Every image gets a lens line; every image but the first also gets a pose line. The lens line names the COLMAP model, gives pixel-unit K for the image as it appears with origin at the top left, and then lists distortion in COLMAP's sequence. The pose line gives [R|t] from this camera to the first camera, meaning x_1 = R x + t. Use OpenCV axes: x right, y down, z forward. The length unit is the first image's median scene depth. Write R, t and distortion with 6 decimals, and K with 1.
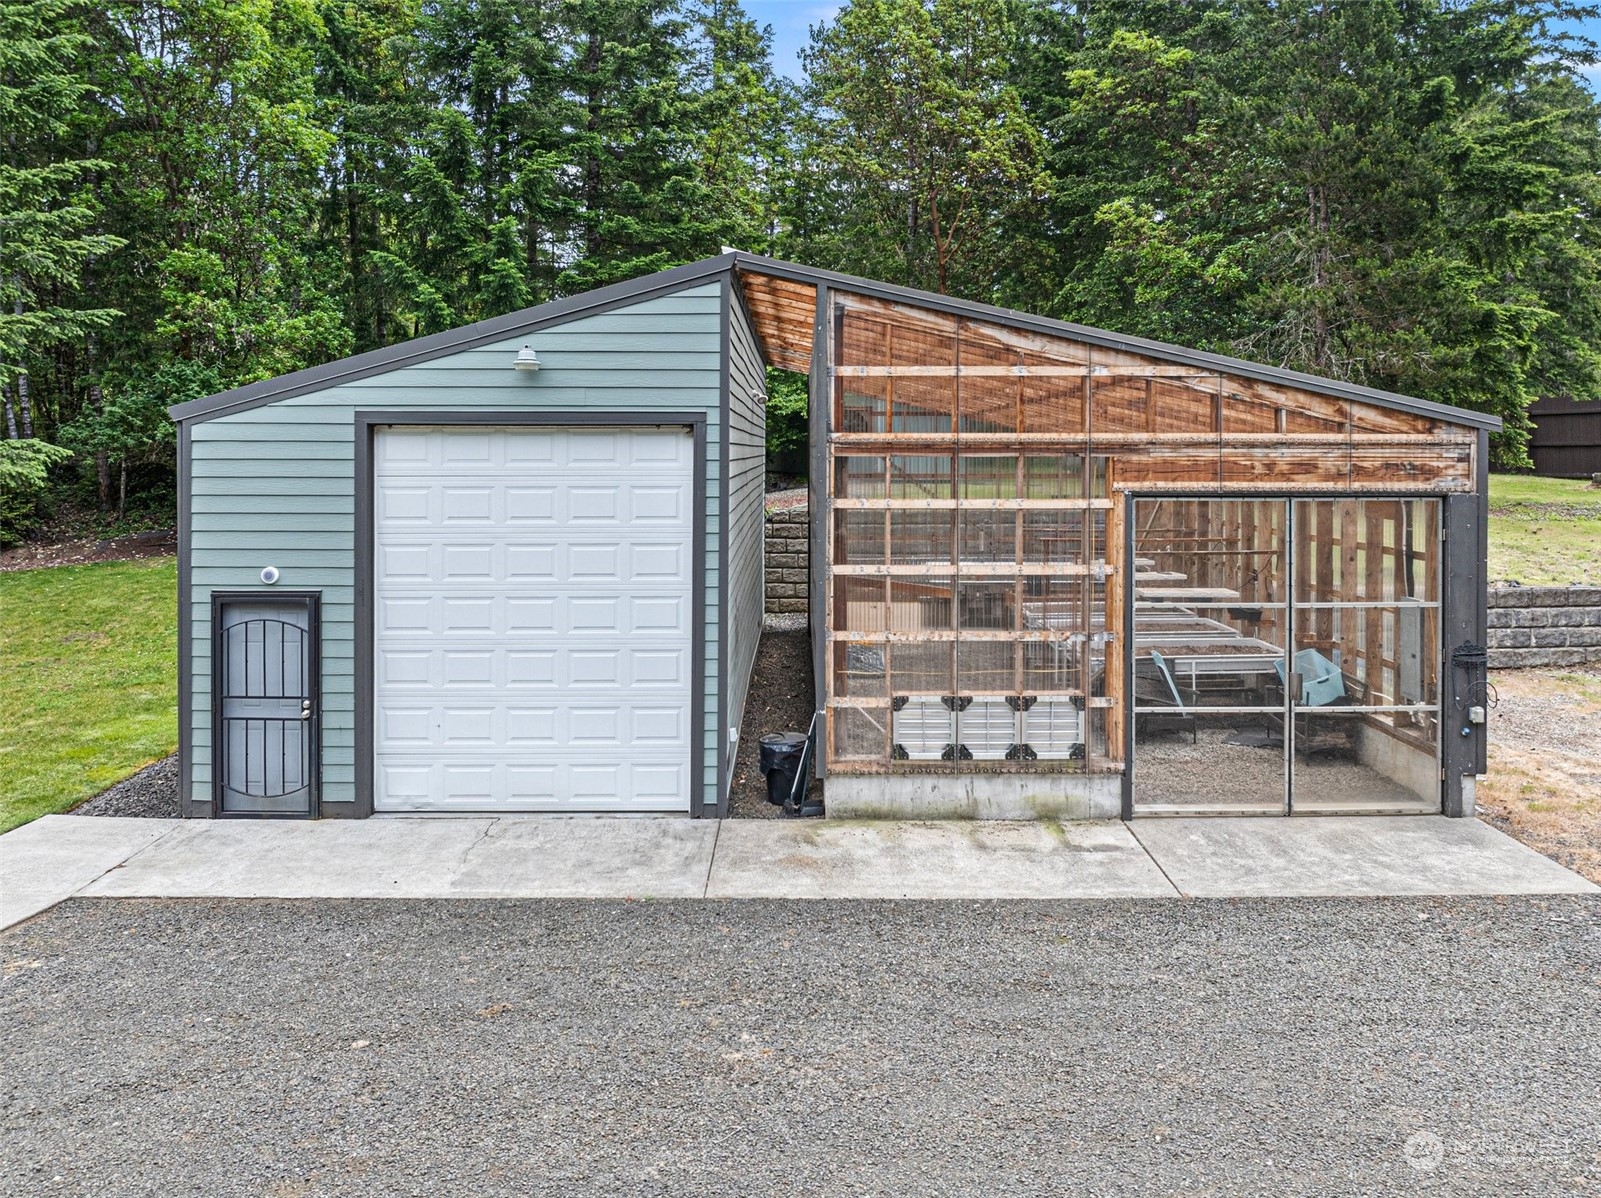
lens RADIAL K [[1168.8, 0, 790.8], [0, 1168.8, 457.7], [0, 0, 1]] dist [-0.000337, -0.057133]
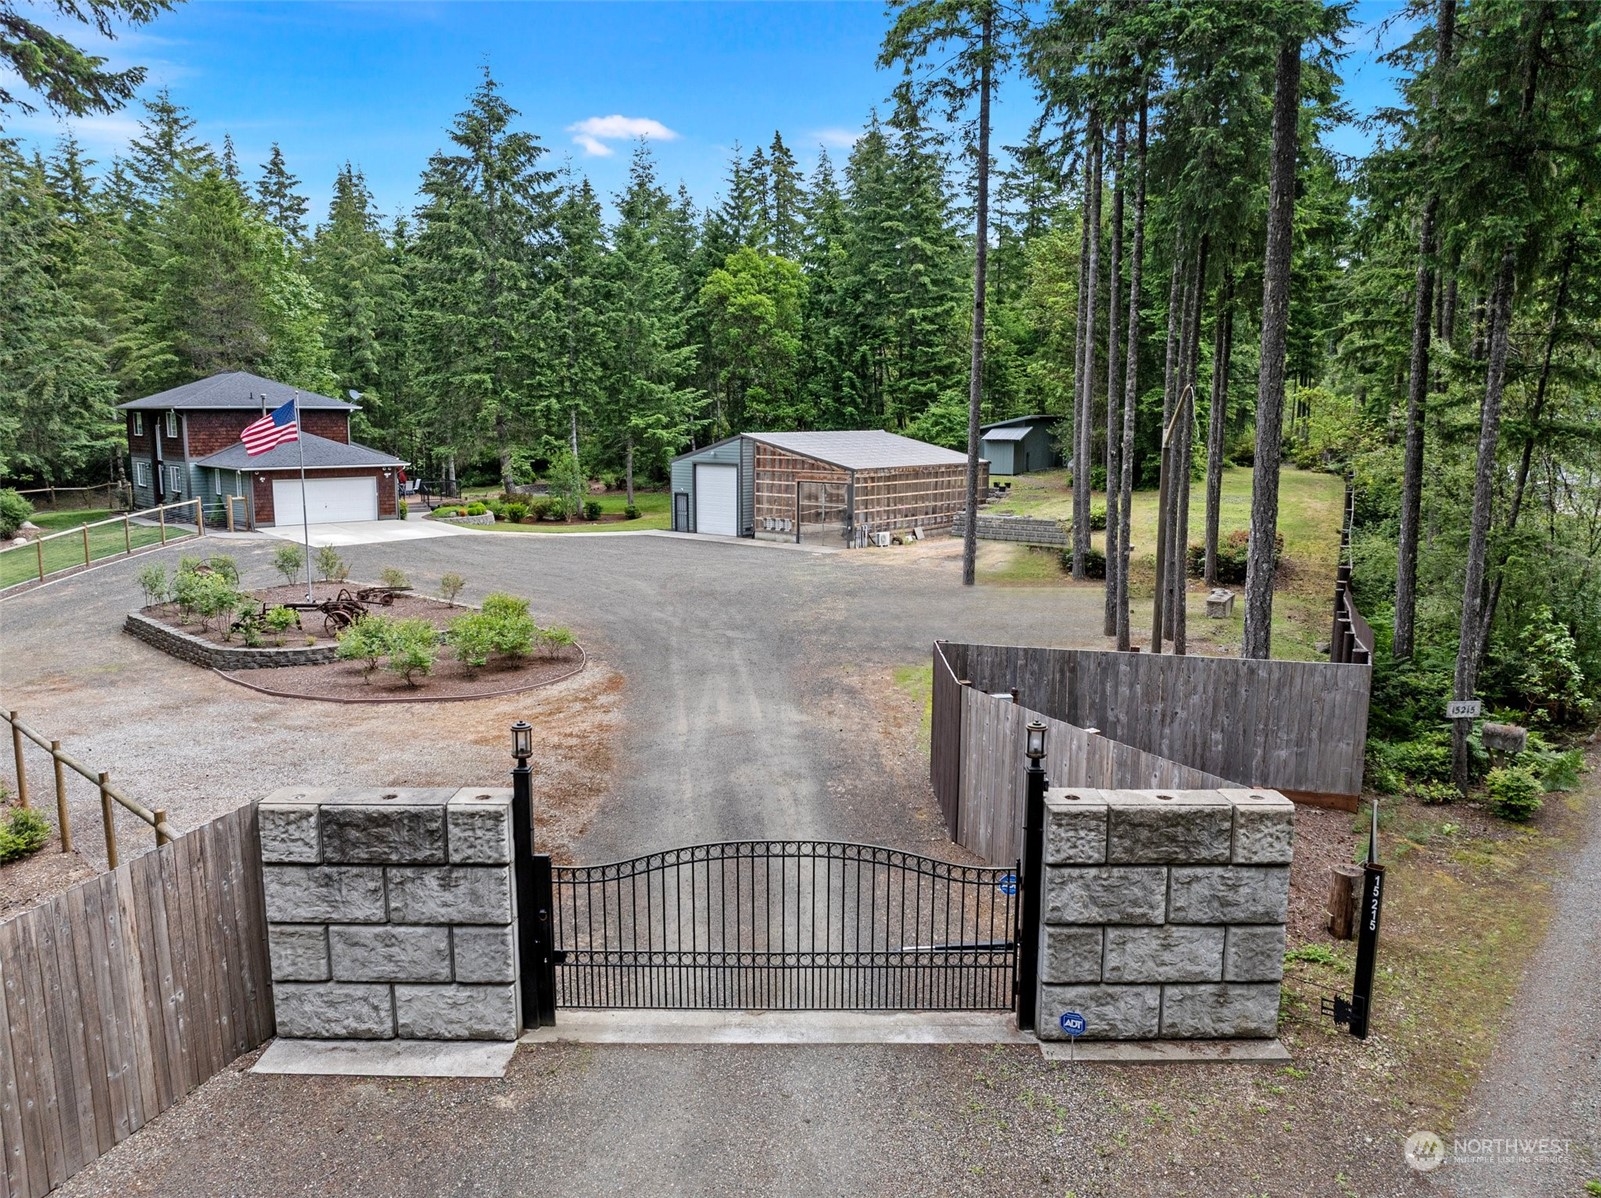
lens RADIAL K [[1141.9, 0, 800.5], [0, 1141.9, 599.0], [0, 0, 1]] dist [-0.013106, -0.005316]
pose [[0.773597, 0.103861, -0.625109, 3.557921], [-0.005290, 0.987501, 0.157525, -0.256312], [0.633656, -0.118554, 0.764477, -2.976210]]
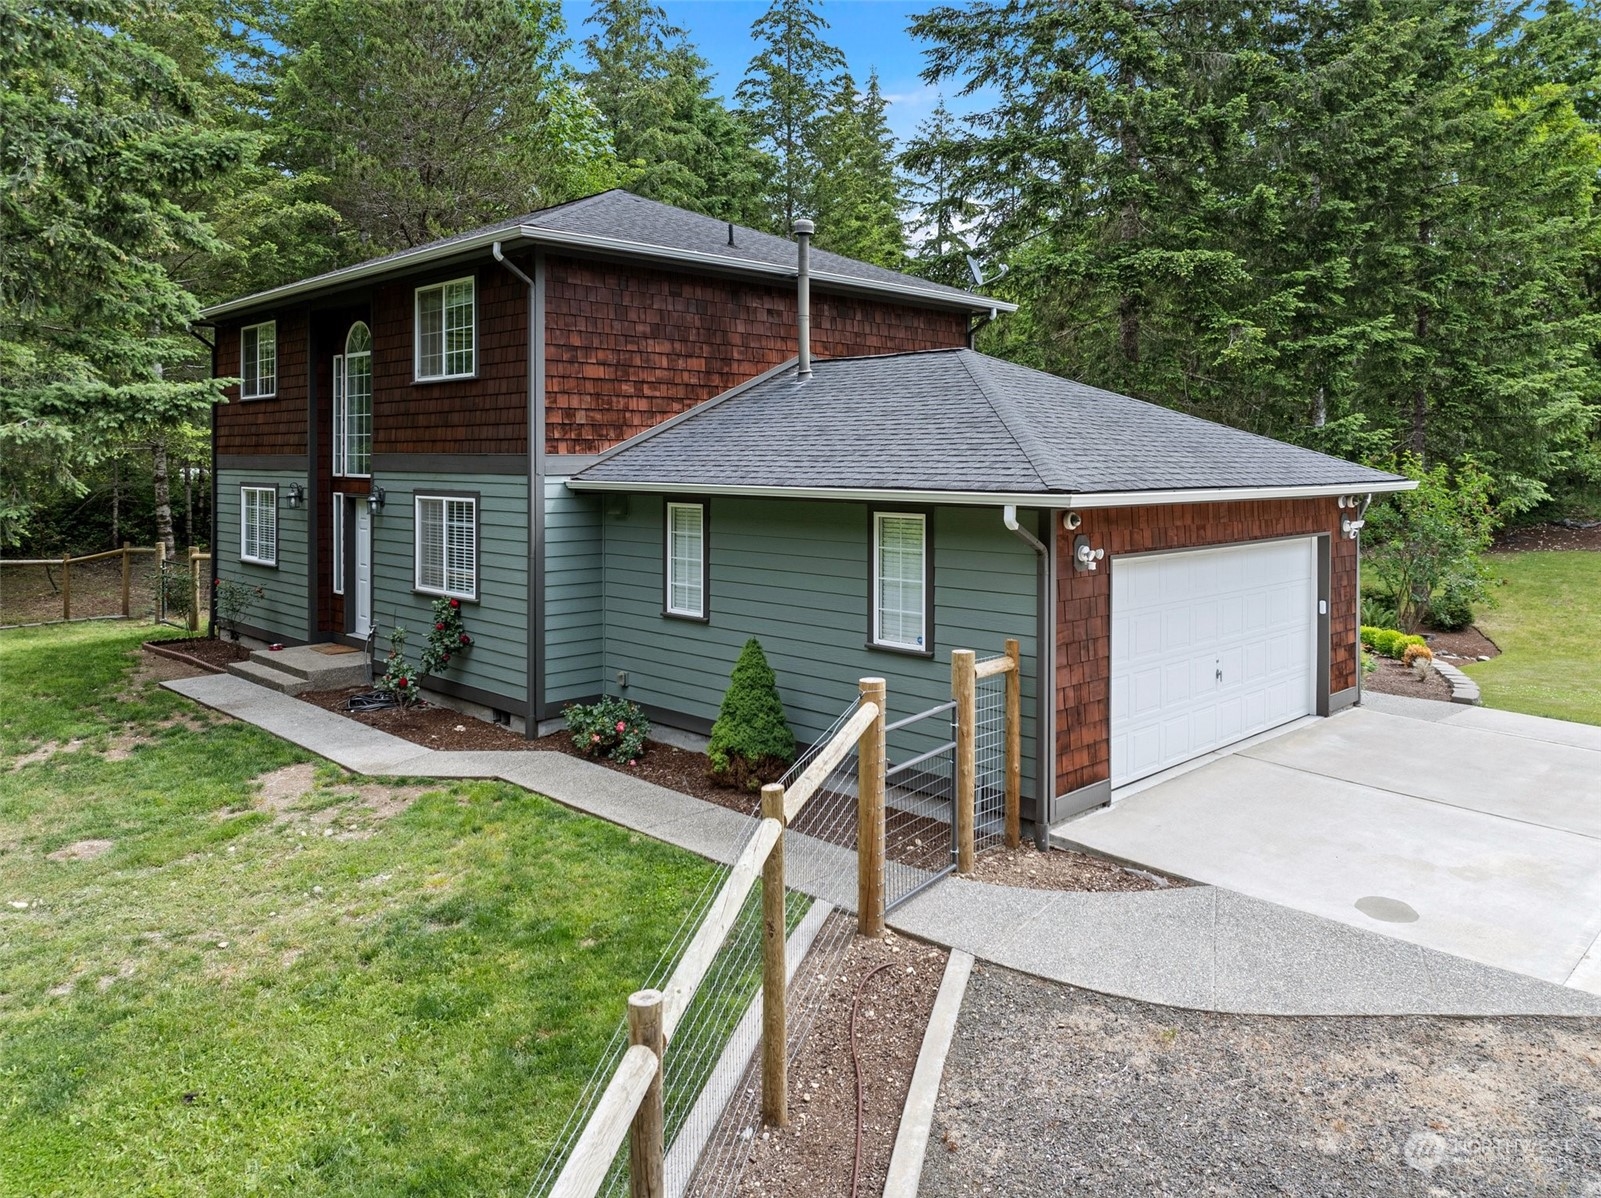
lens RADIAL K [[1152.9, 0, 798.1], [0, 1152.9, 490.2], [0, 0, 1]] dist [-0.023211, -0.004646]
pose [[0.789892, 0.016374, -0.613027, -0.863799], [-0.002631, 0.999725, 0.023313, -0.057994], [0.613240, -0.016802, 0.789718, -1.529786]]
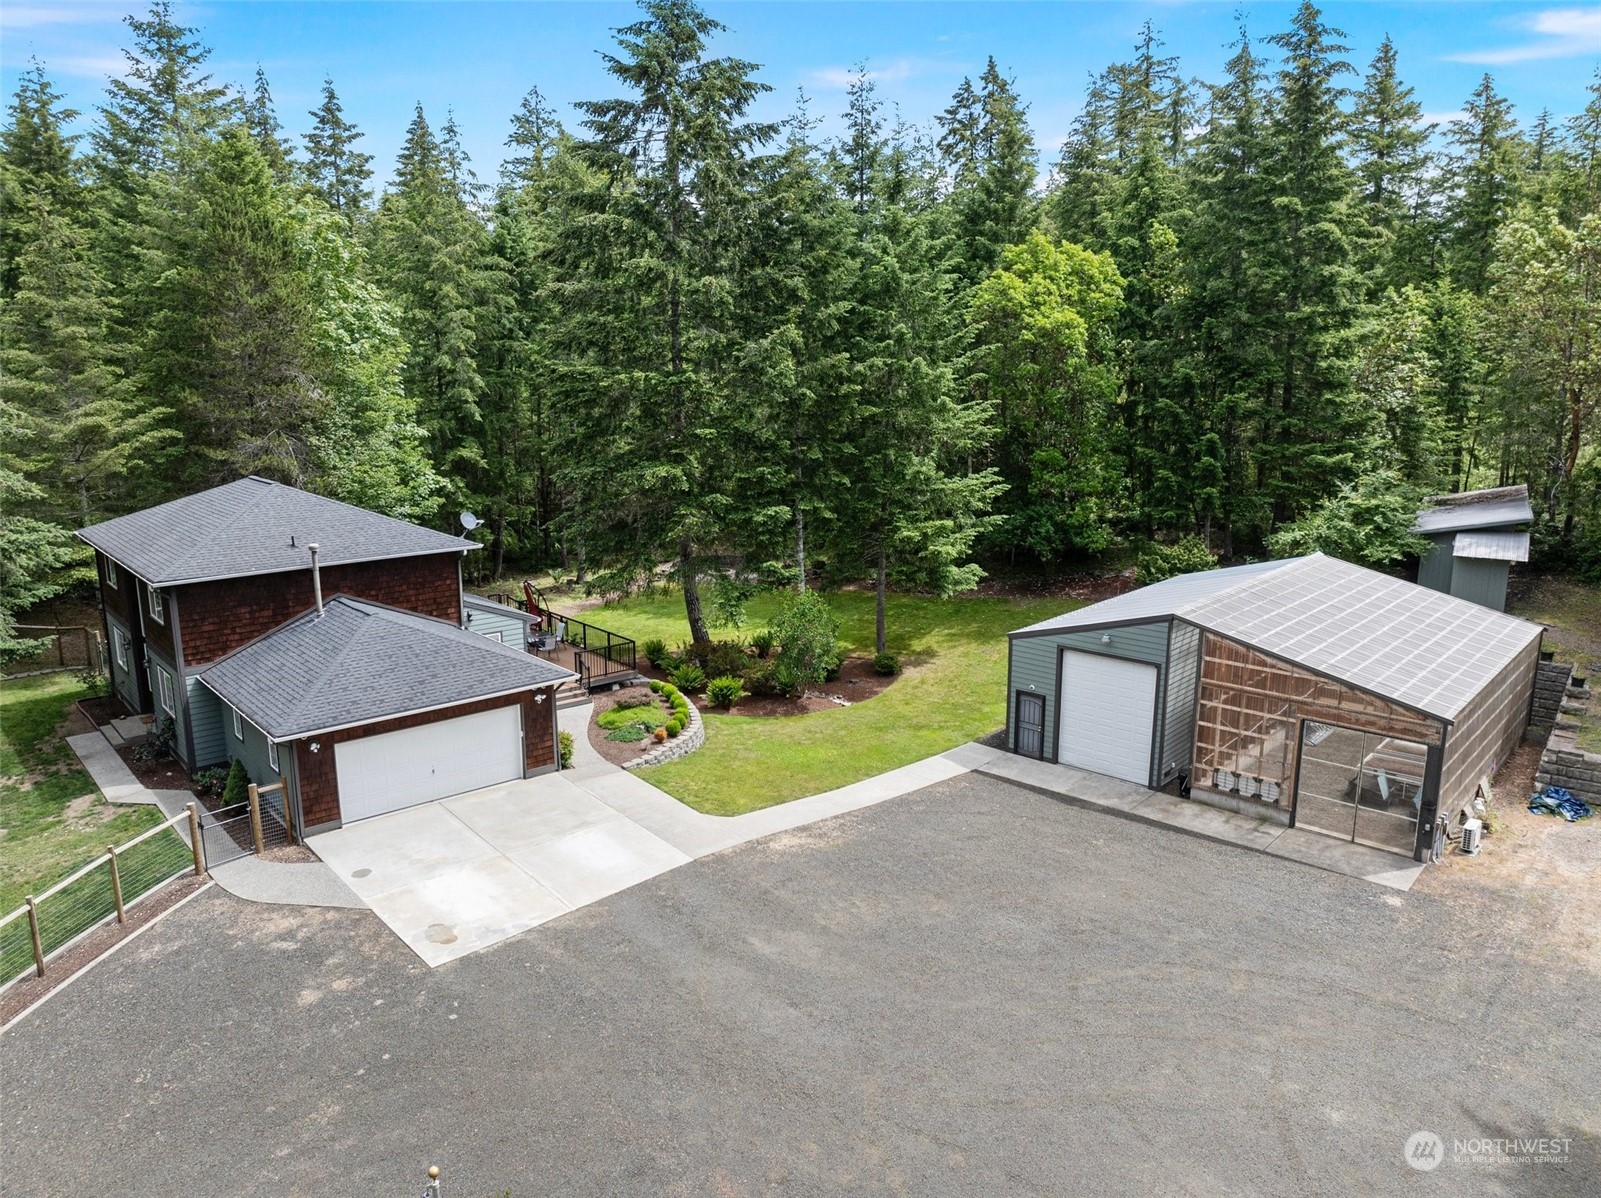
lens RADIAL K [[1132.2, 0, 800.8], [0, 1132.2, 588.4], [0, 0, 1]] dist [-0.023416, 0.002914]
pose [[0.746315, 0.137980, -0.651134, 1.108278], [-0.001596, 0.978645, 0.205551, -0.830246], [0.665591, -0.152367, 0.730597, -1.730185]]
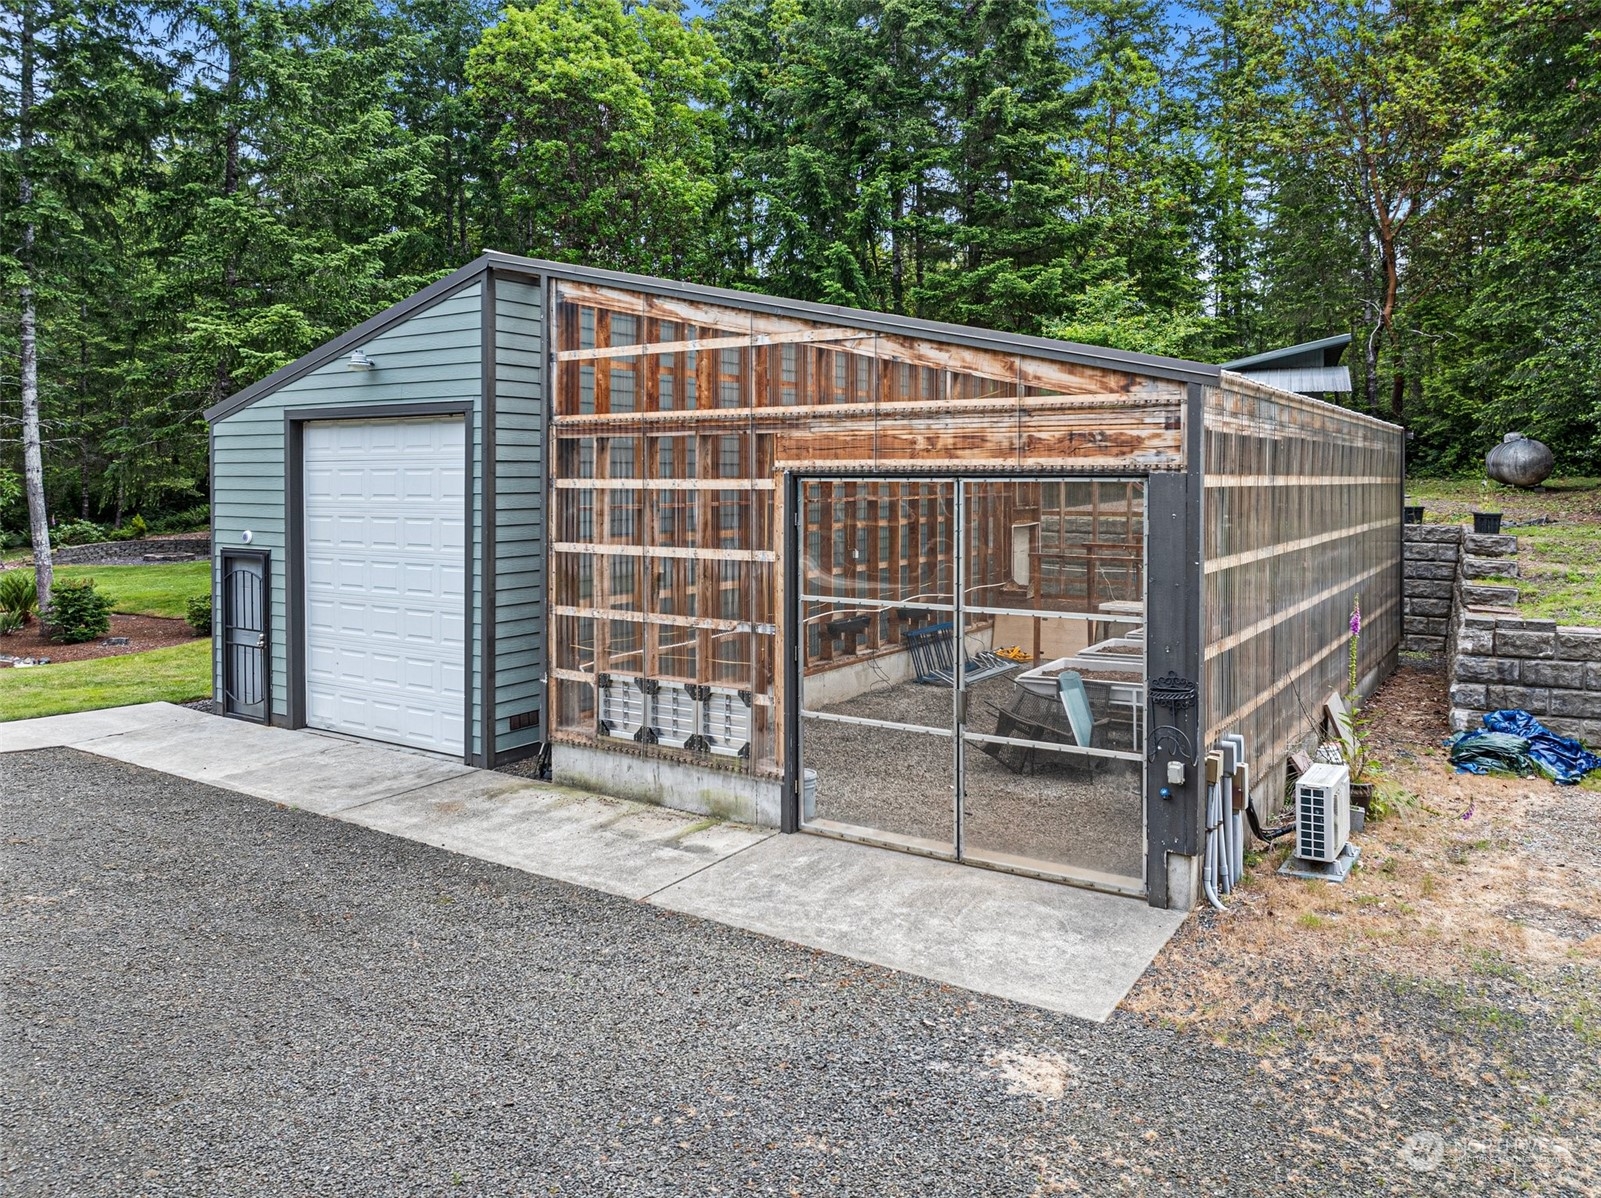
lens RADIAL K [[1152.9, 0, 798.1], [0, 1152.9, 490.2], [0, 0, 1]] dist [-0.023211, -0.004646]
pose [[0.835944, 0.005015, -0.548792, 0.783528], [-0.000308, 0.999962, 0.008668, 0.036239], [0.548815, -0.007077, 0.835914, 0.257023]]
